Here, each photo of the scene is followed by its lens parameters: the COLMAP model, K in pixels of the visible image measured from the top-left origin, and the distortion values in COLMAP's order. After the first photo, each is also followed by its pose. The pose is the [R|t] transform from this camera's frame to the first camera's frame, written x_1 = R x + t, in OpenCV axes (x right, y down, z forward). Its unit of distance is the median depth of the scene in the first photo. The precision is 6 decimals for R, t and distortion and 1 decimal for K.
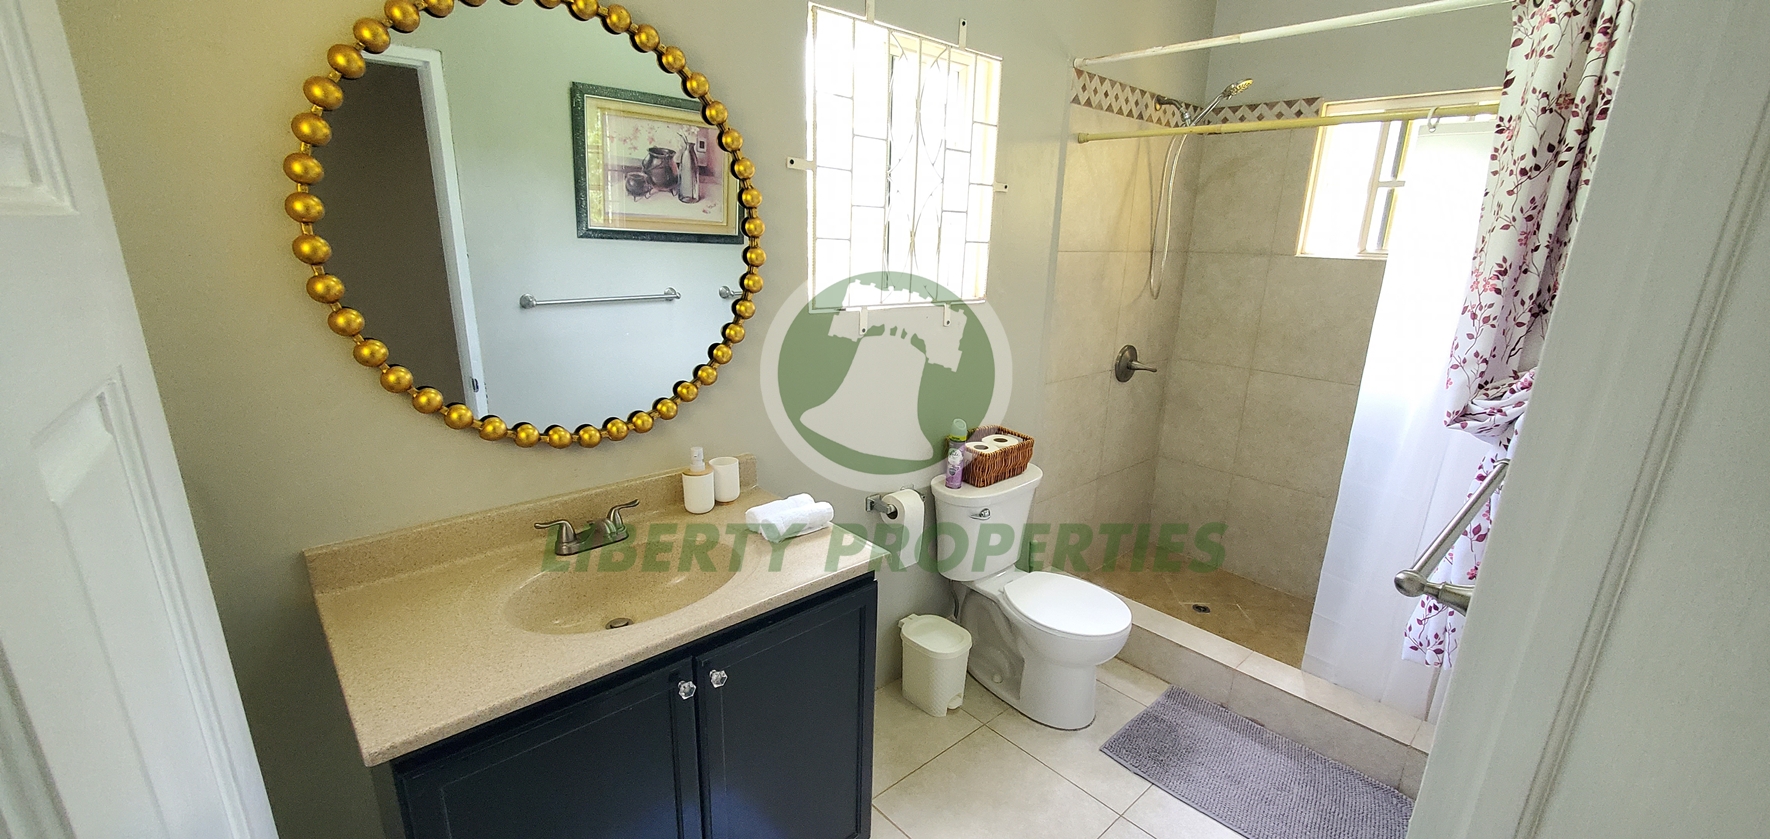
lens RADIAL K [[706.1, 0, 885.3], [0, 706.1, 426.3], [0, 0, 1]] dist [0.001309, -0.001952]
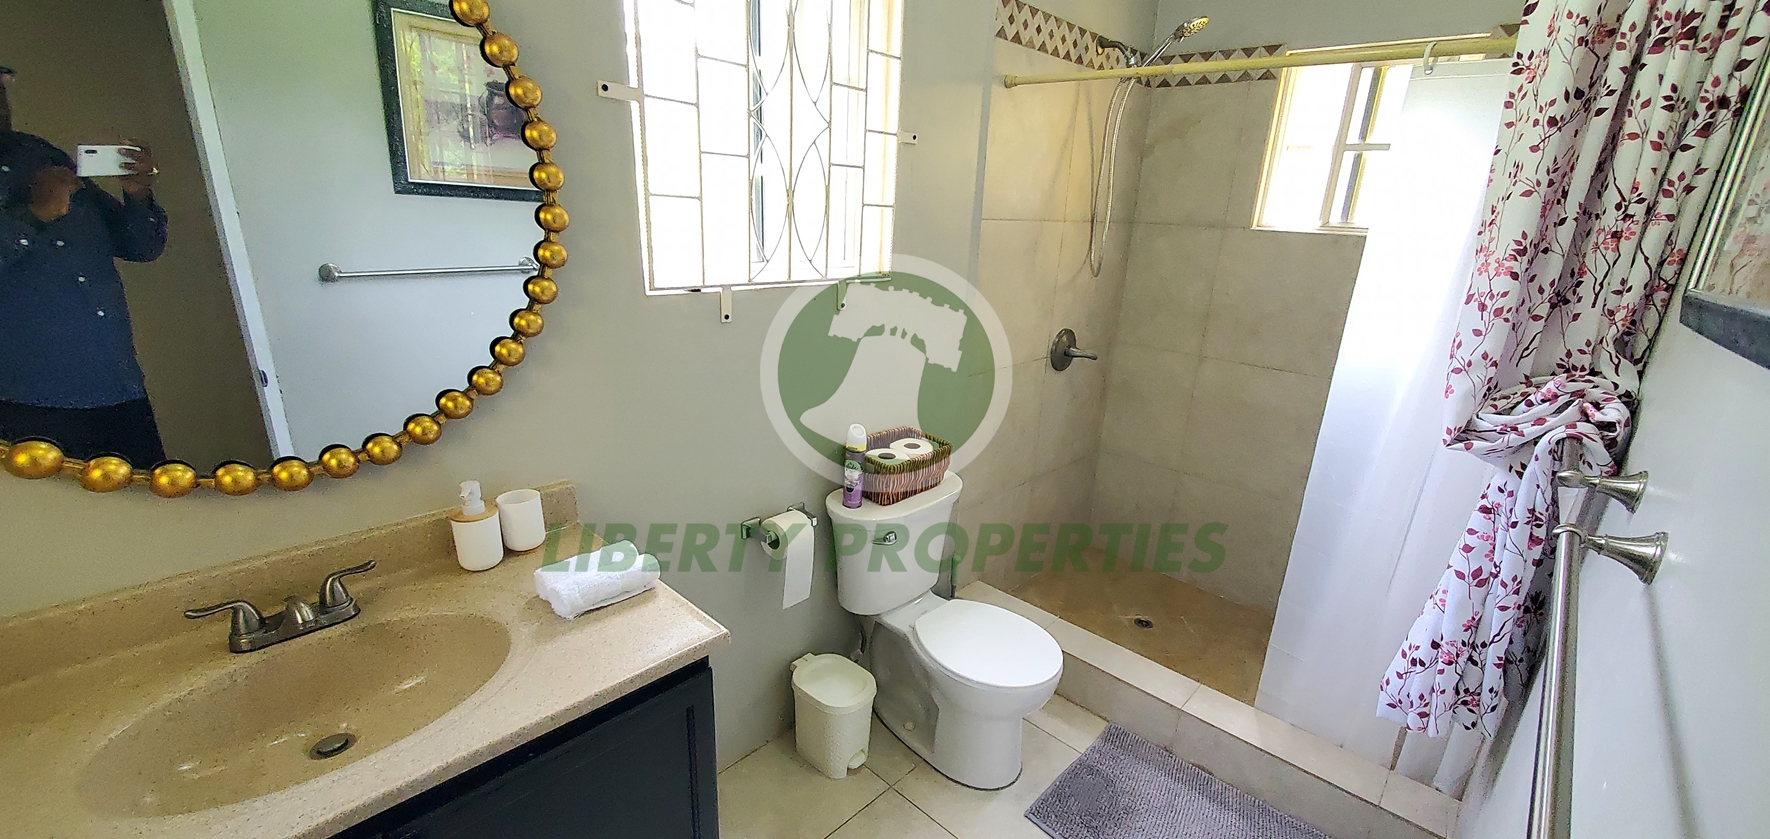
lens RADIAL K [[706.1, 0, 887.4], [0, 706.1, 422.2], [0, 0, 1]] dist [0.001309, -0.001952]
pose [[0.997478, -0.005591, 0.070752, 0.086107], [0.003083, 0.999365, 0.035505, -0.043898], [-0.070906, -0.035198, 0.996862, 0.194686]]
